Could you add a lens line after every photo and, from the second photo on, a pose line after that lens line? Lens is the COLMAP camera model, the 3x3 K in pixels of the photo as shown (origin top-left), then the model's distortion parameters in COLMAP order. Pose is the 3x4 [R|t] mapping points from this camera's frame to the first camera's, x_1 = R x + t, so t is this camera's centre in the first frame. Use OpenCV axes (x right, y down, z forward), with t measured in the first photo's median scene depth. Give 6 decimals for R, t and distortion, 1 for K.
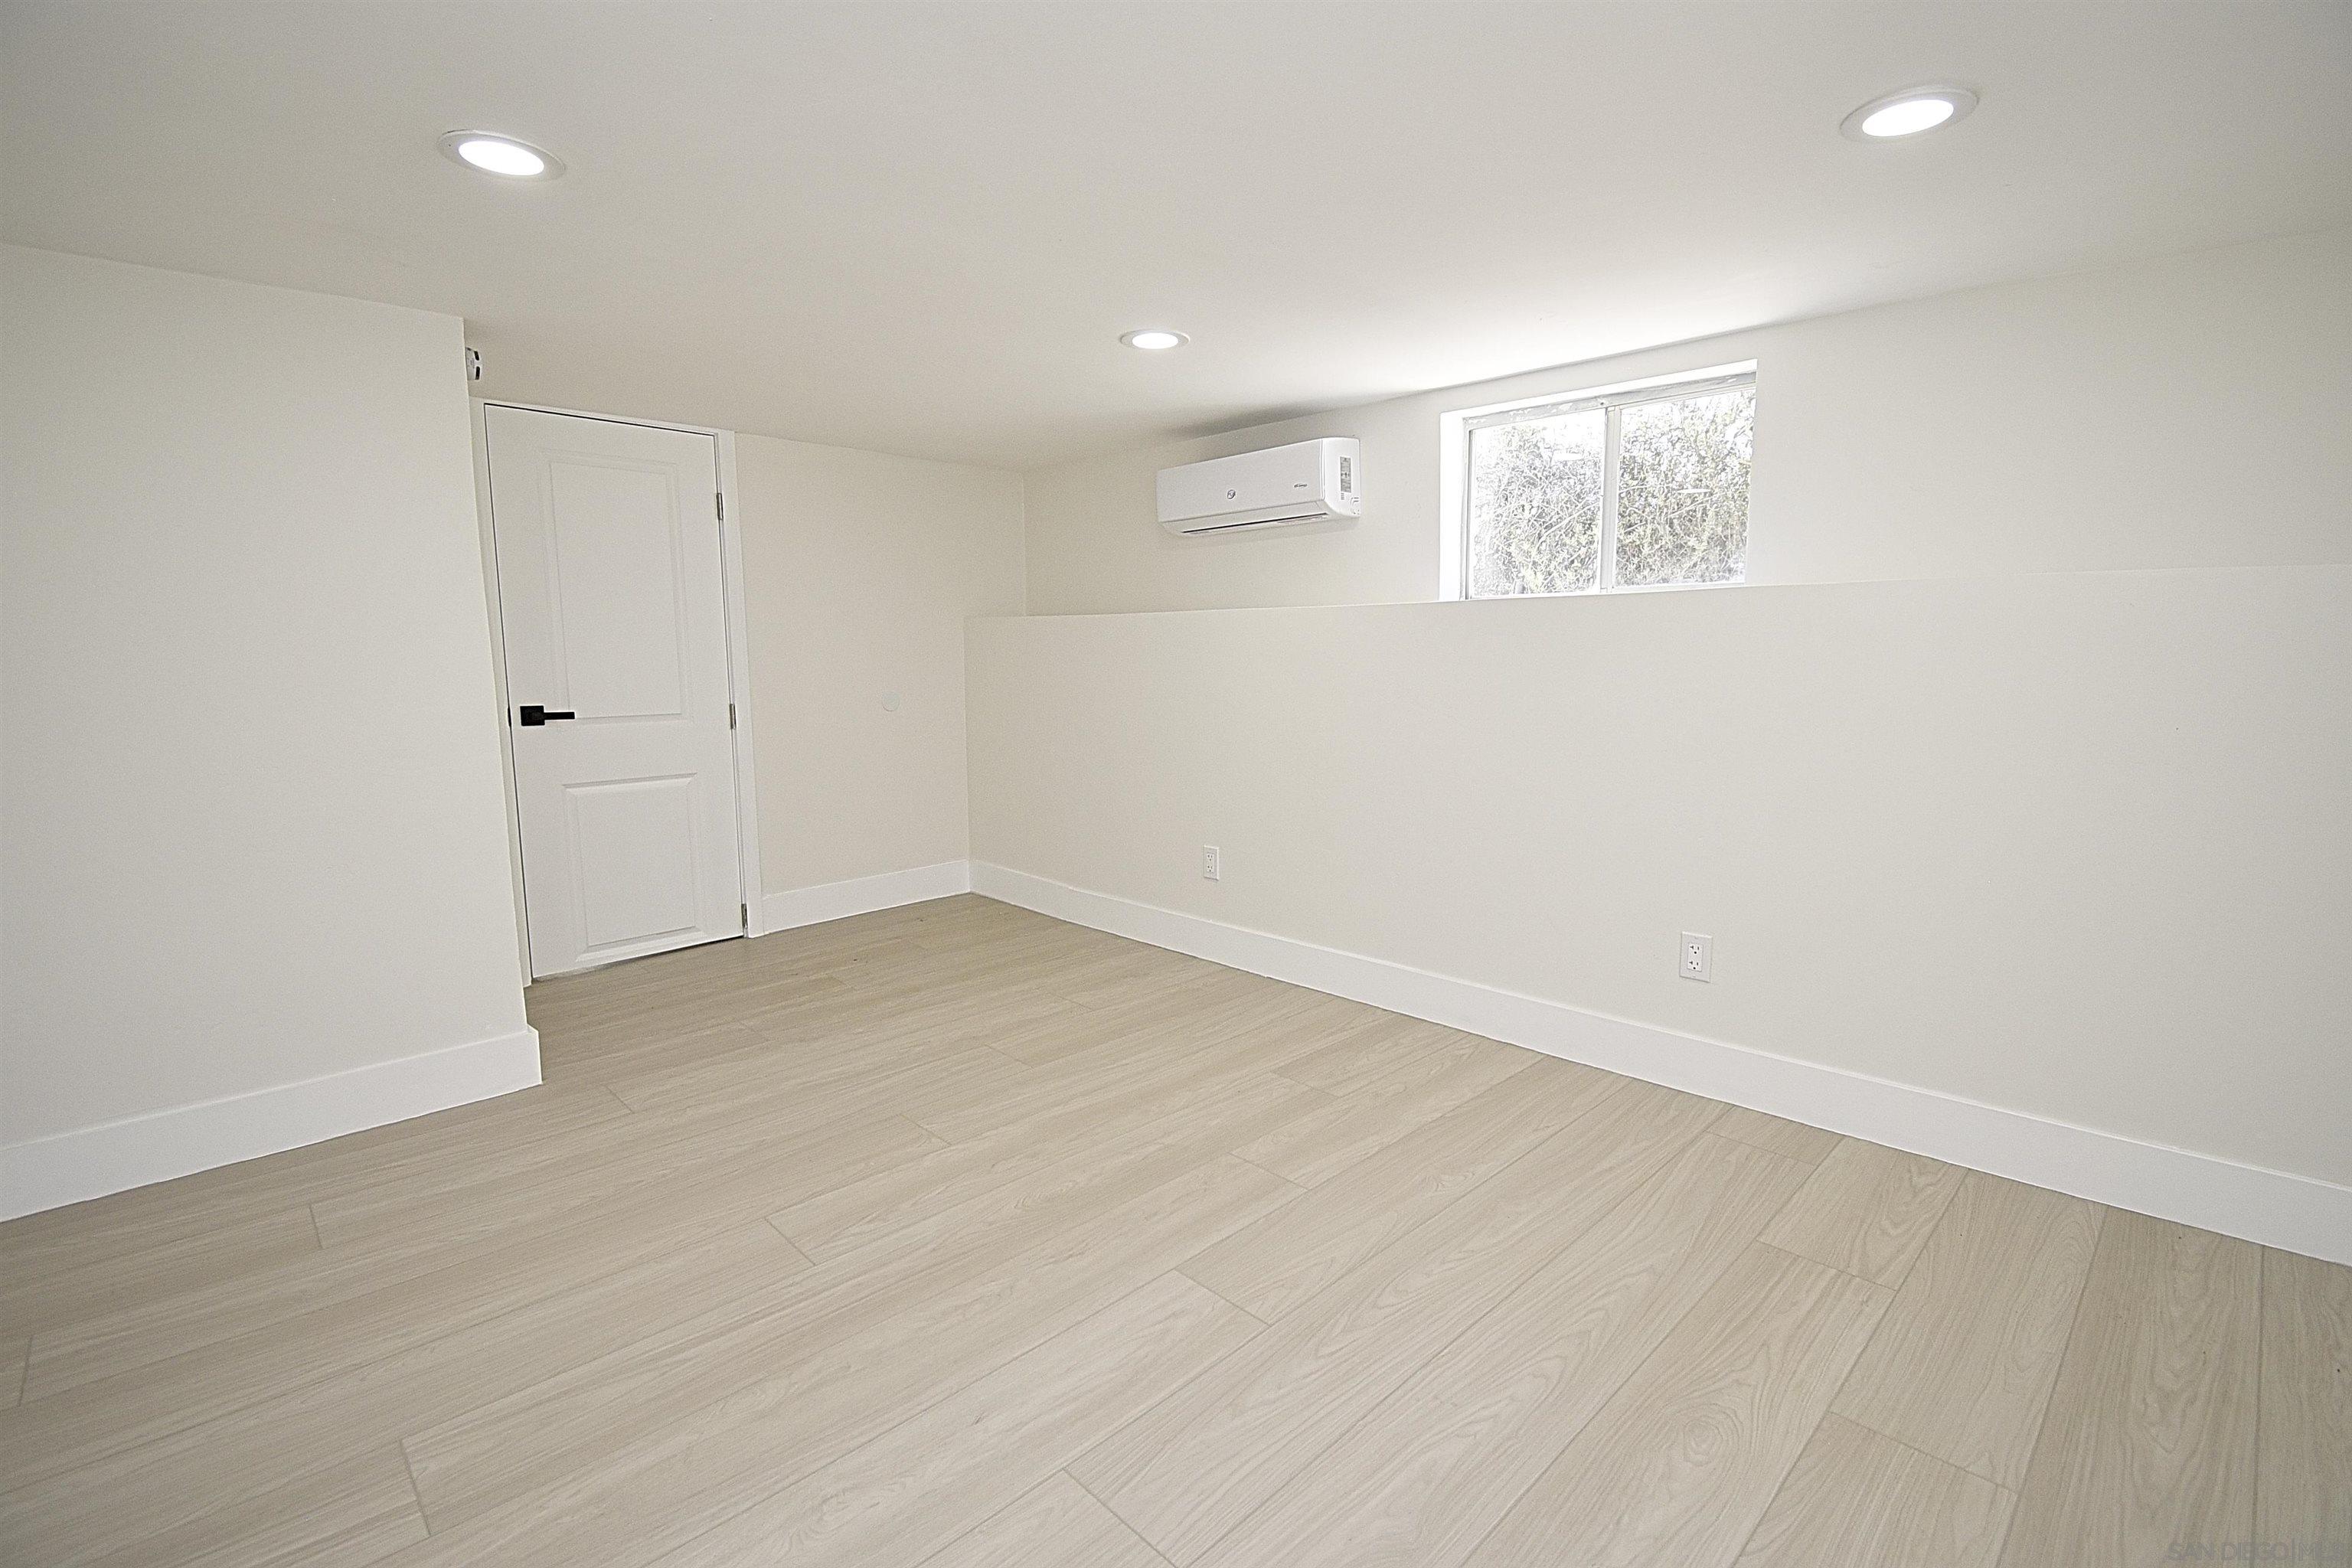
lens RADIAL K [[1026.0, 0, 1166.8], [0, 1026.0, 767.3], [0, 0, 1]] dist [0.015477, -0.021762]
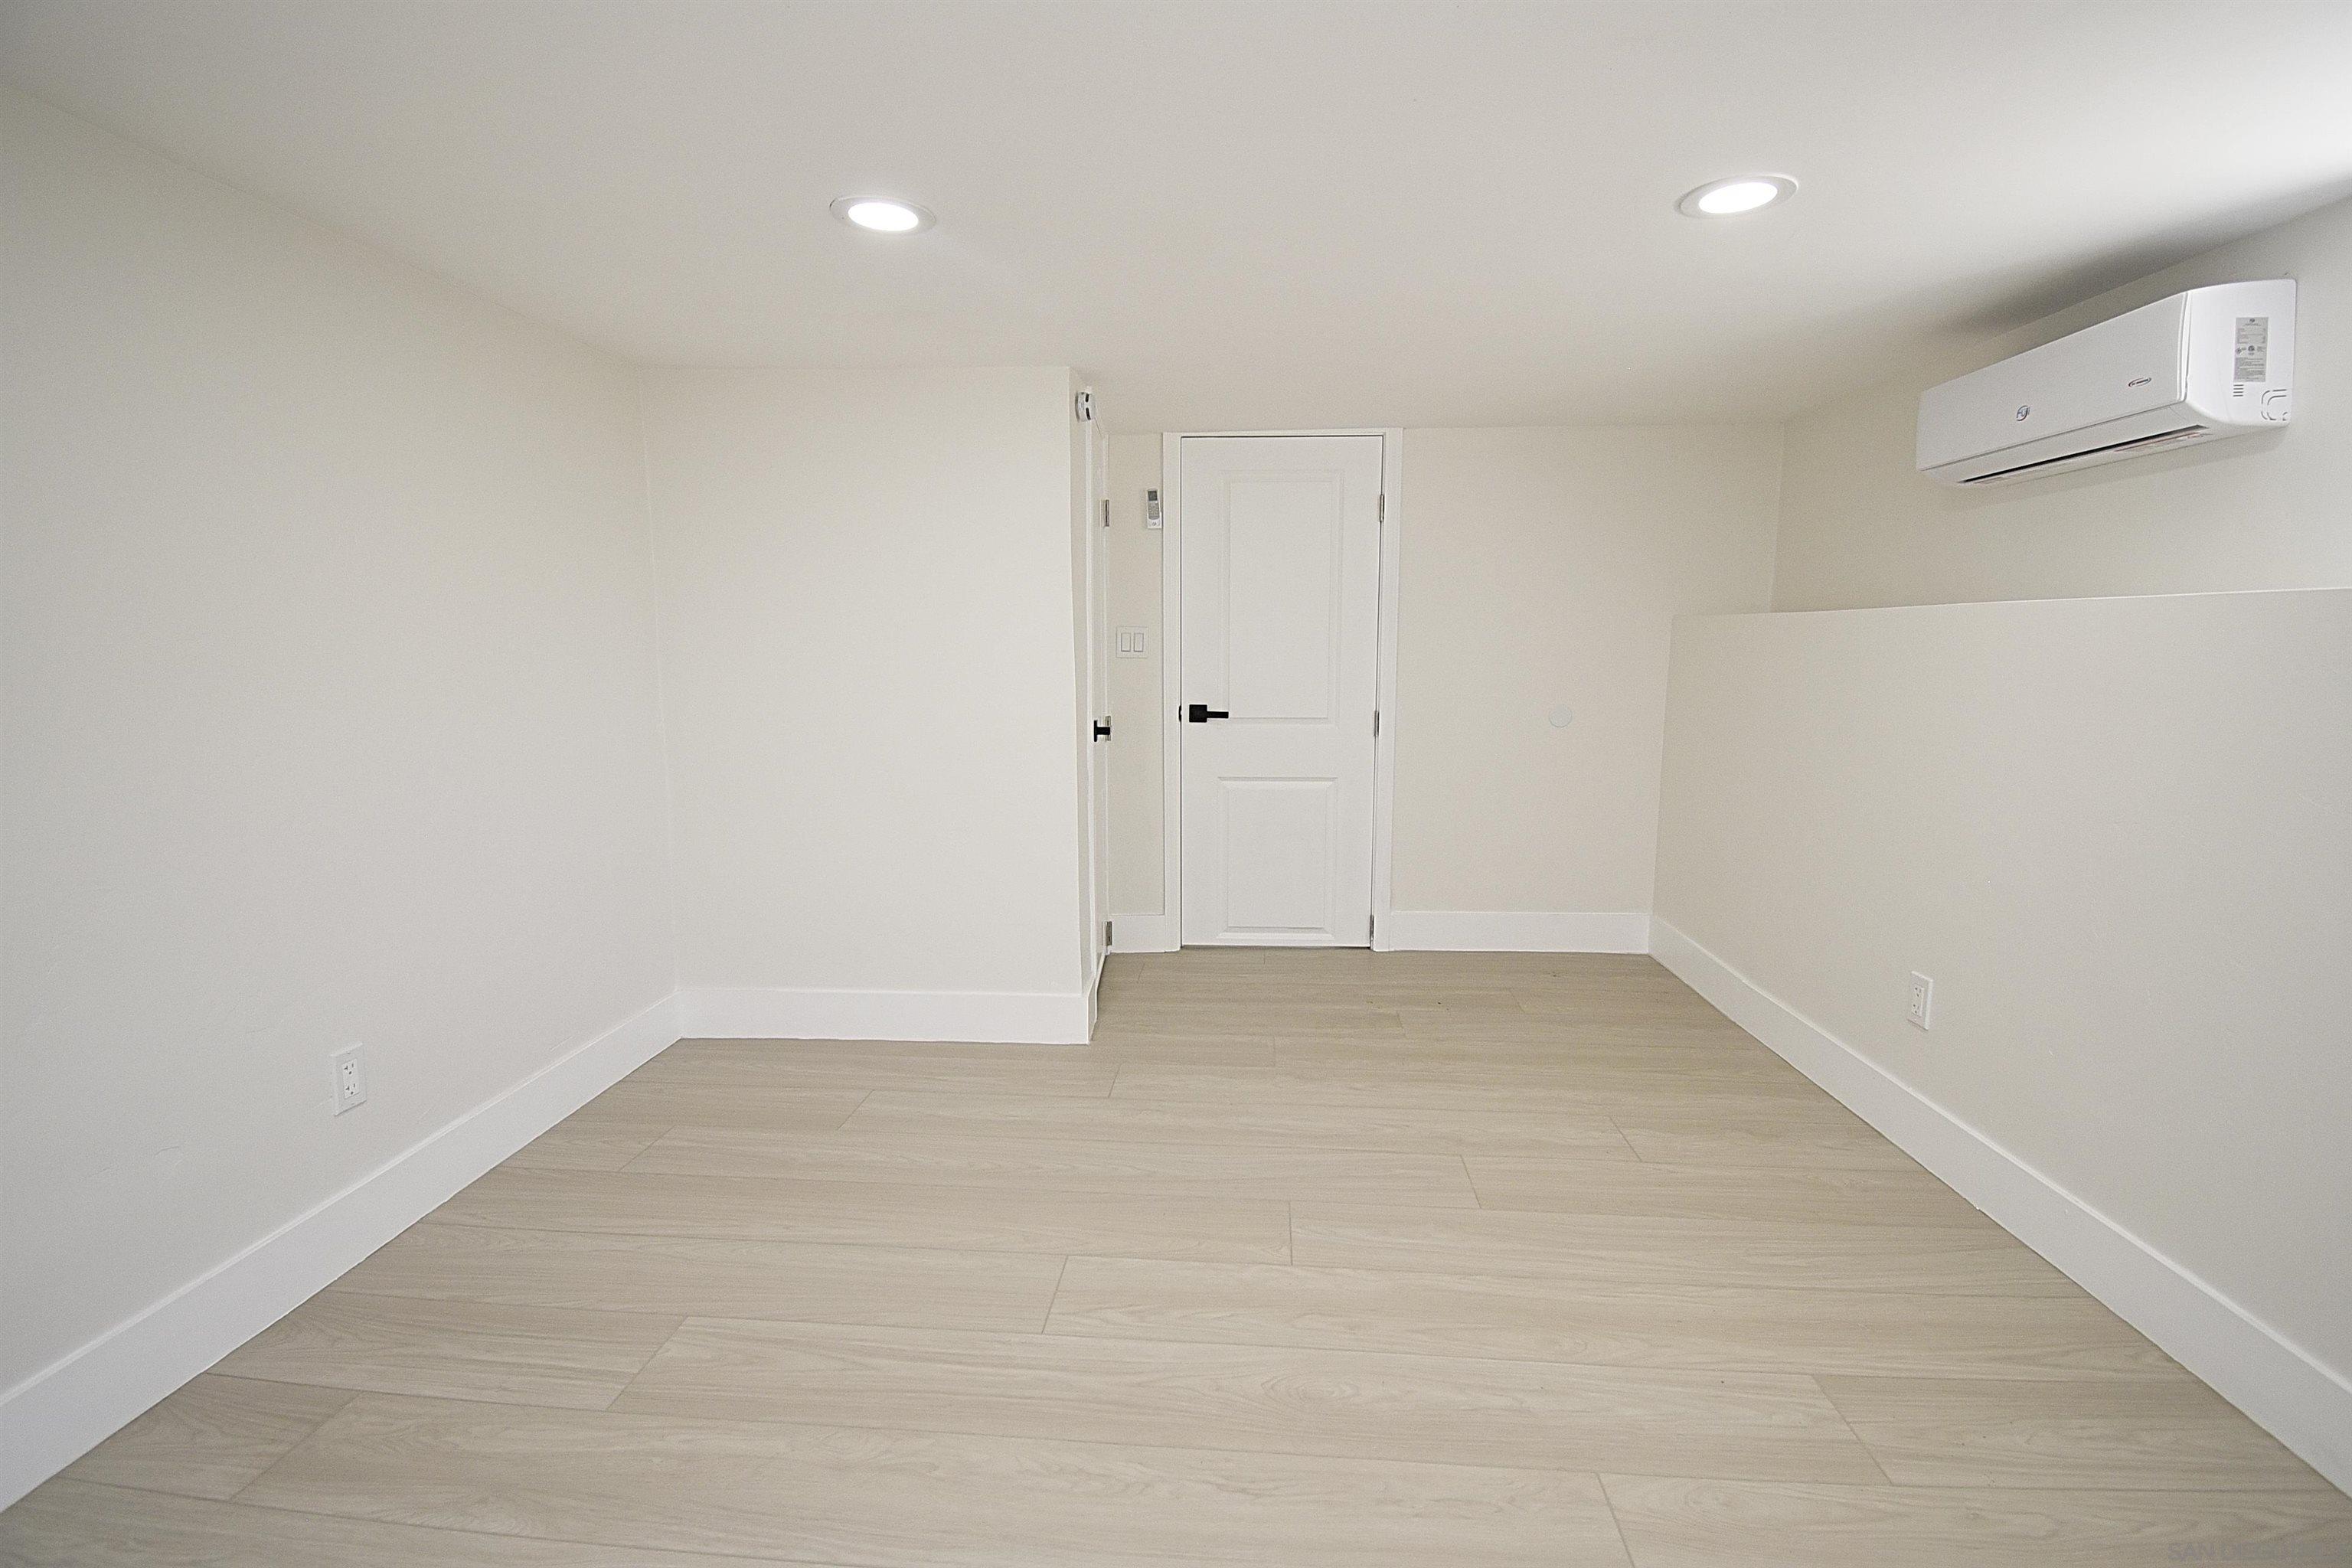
lens RADIAL K [[1026.0, 0, 1189.4], [0, 1026.0, 768.2], [0, 0, 1]] dist [0.015477, -0.021762]
pose [[0.672295, 0.094561, -0.734219, 0.228692], [-0.087199, 0.995019, 0.048305, -0.049431], [0.735129, 0.031548, 0.677192, 0.266788]]
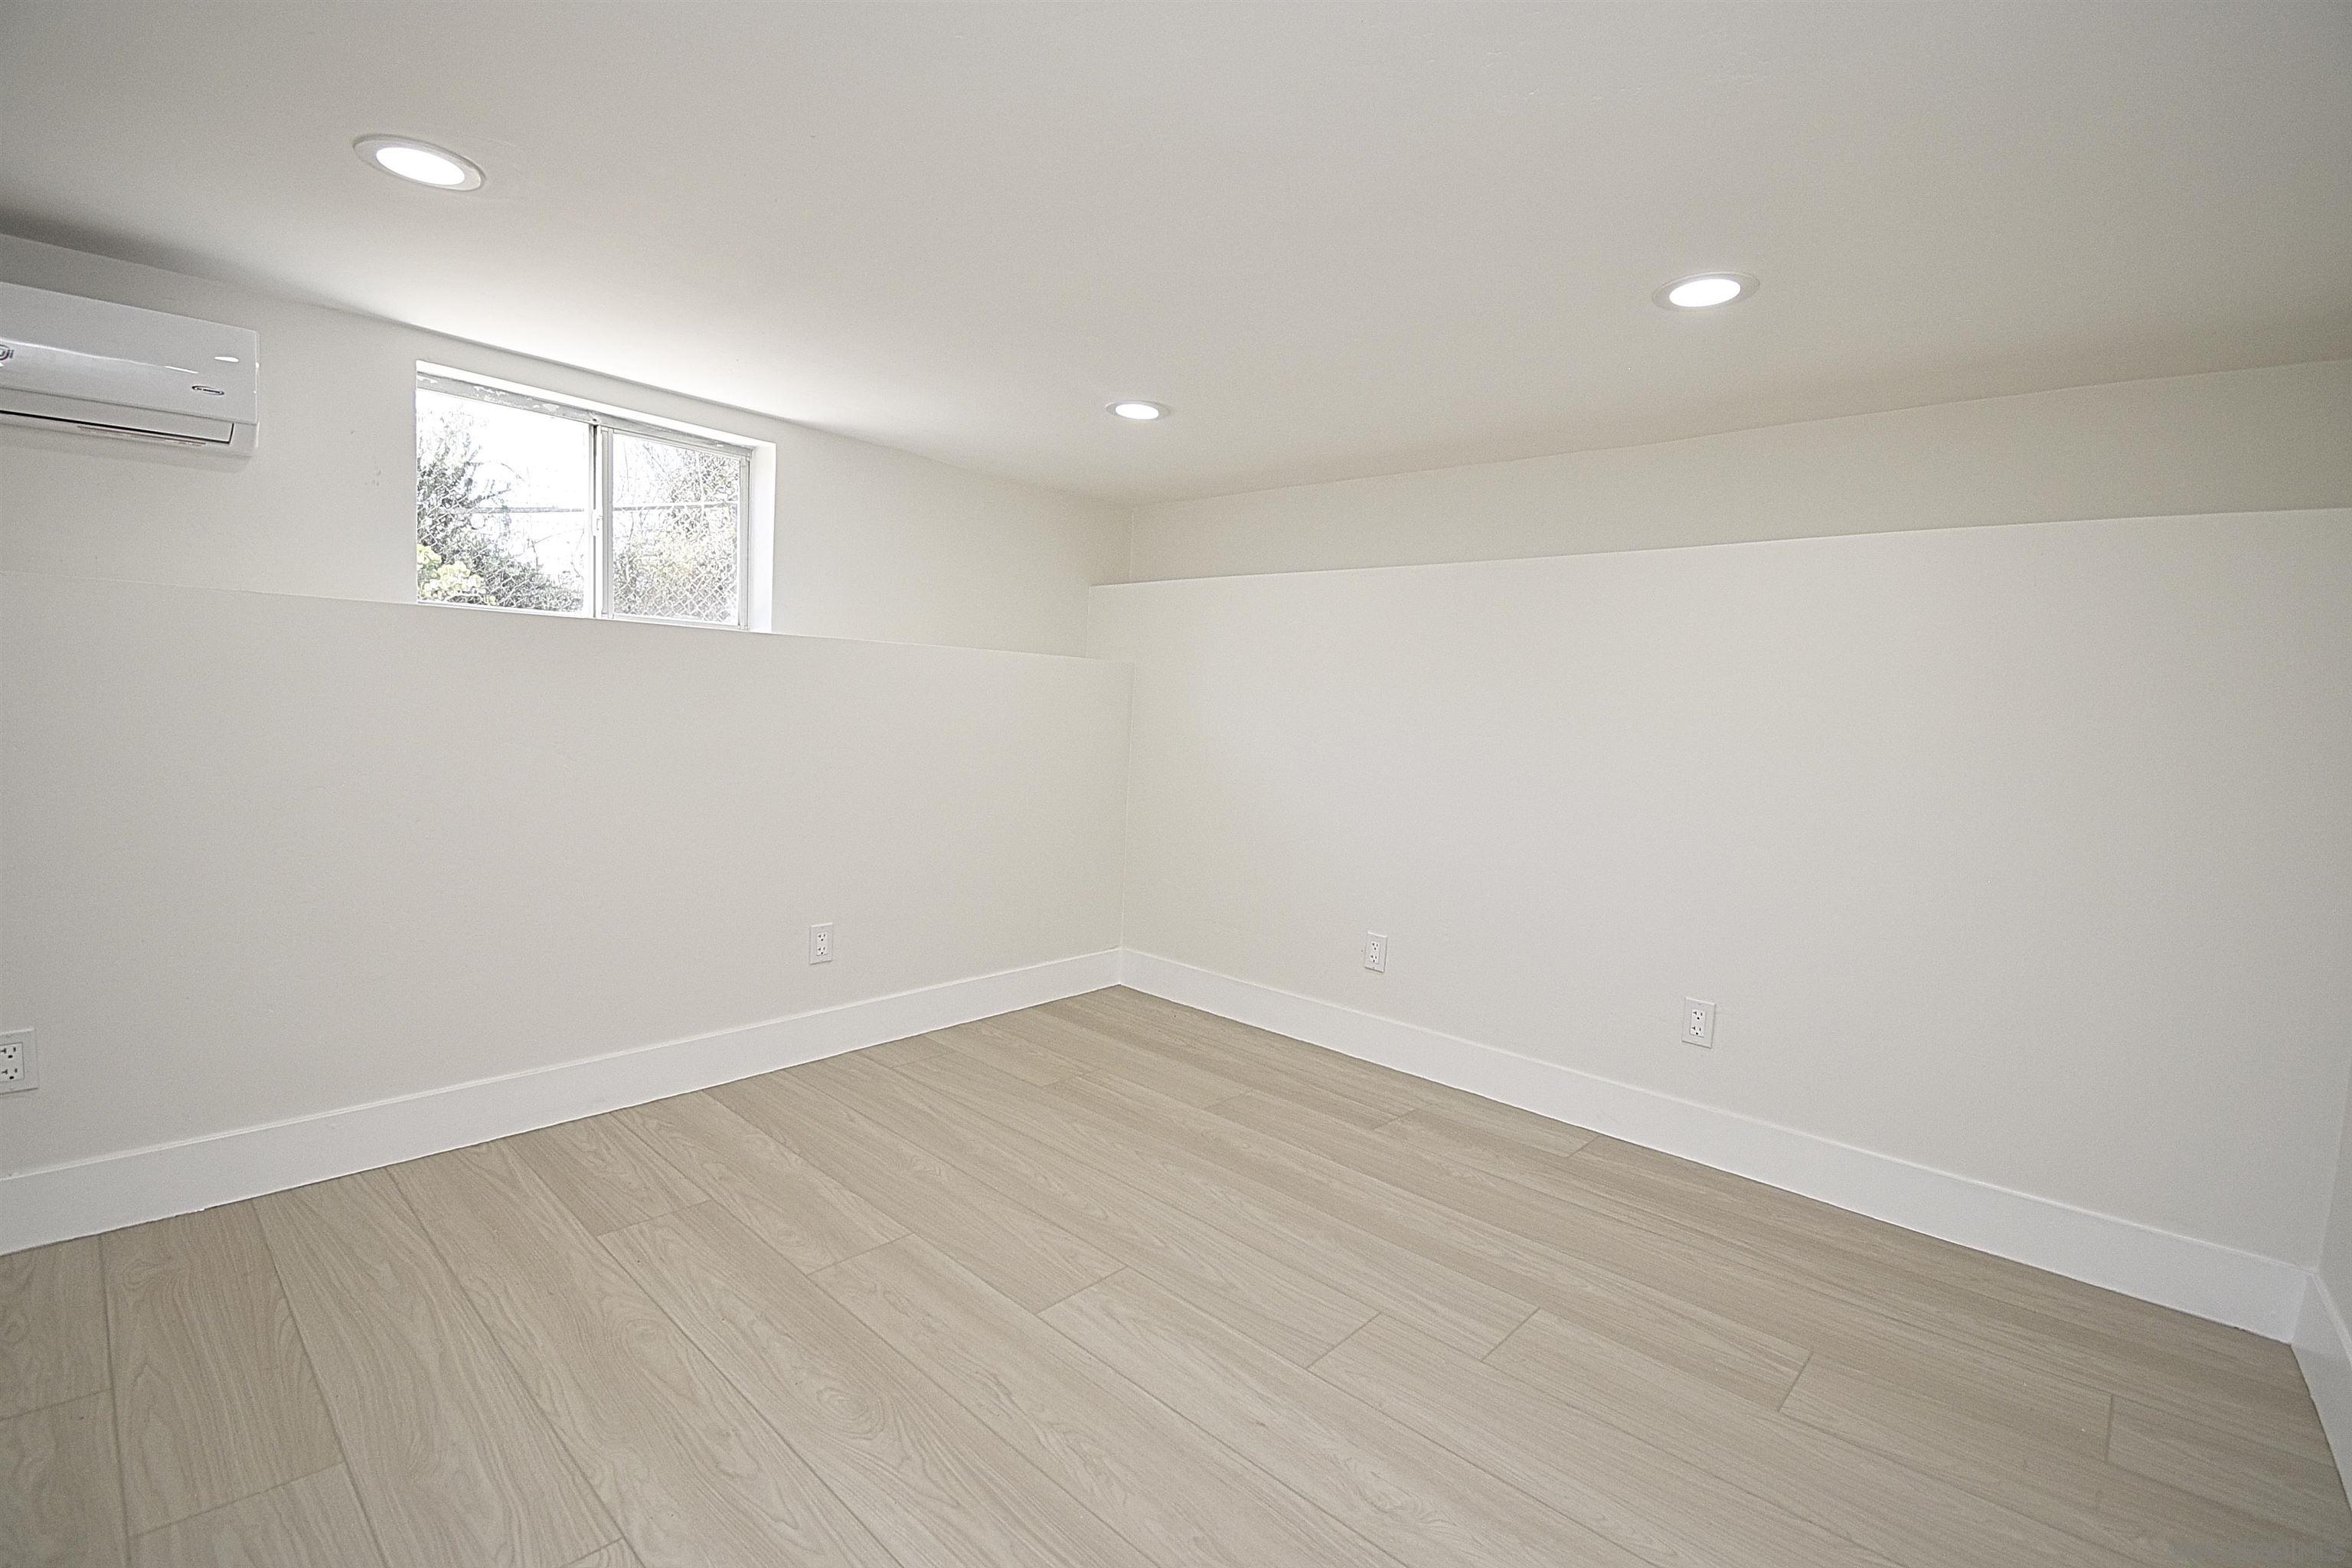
lens RADIAL K [[1026.0, 0, 1180.3], [0, 1026.0, 791.6], [0, 0, 1]] dist [0.015477, -0.021762]
pose [[-0.047250, -0.080984, 0.995595, -0.558957], [0.066943, 0.994211, 0.084048, -0.053875], [-0.996637, 0.070619, -0.041555, 0.507068]]
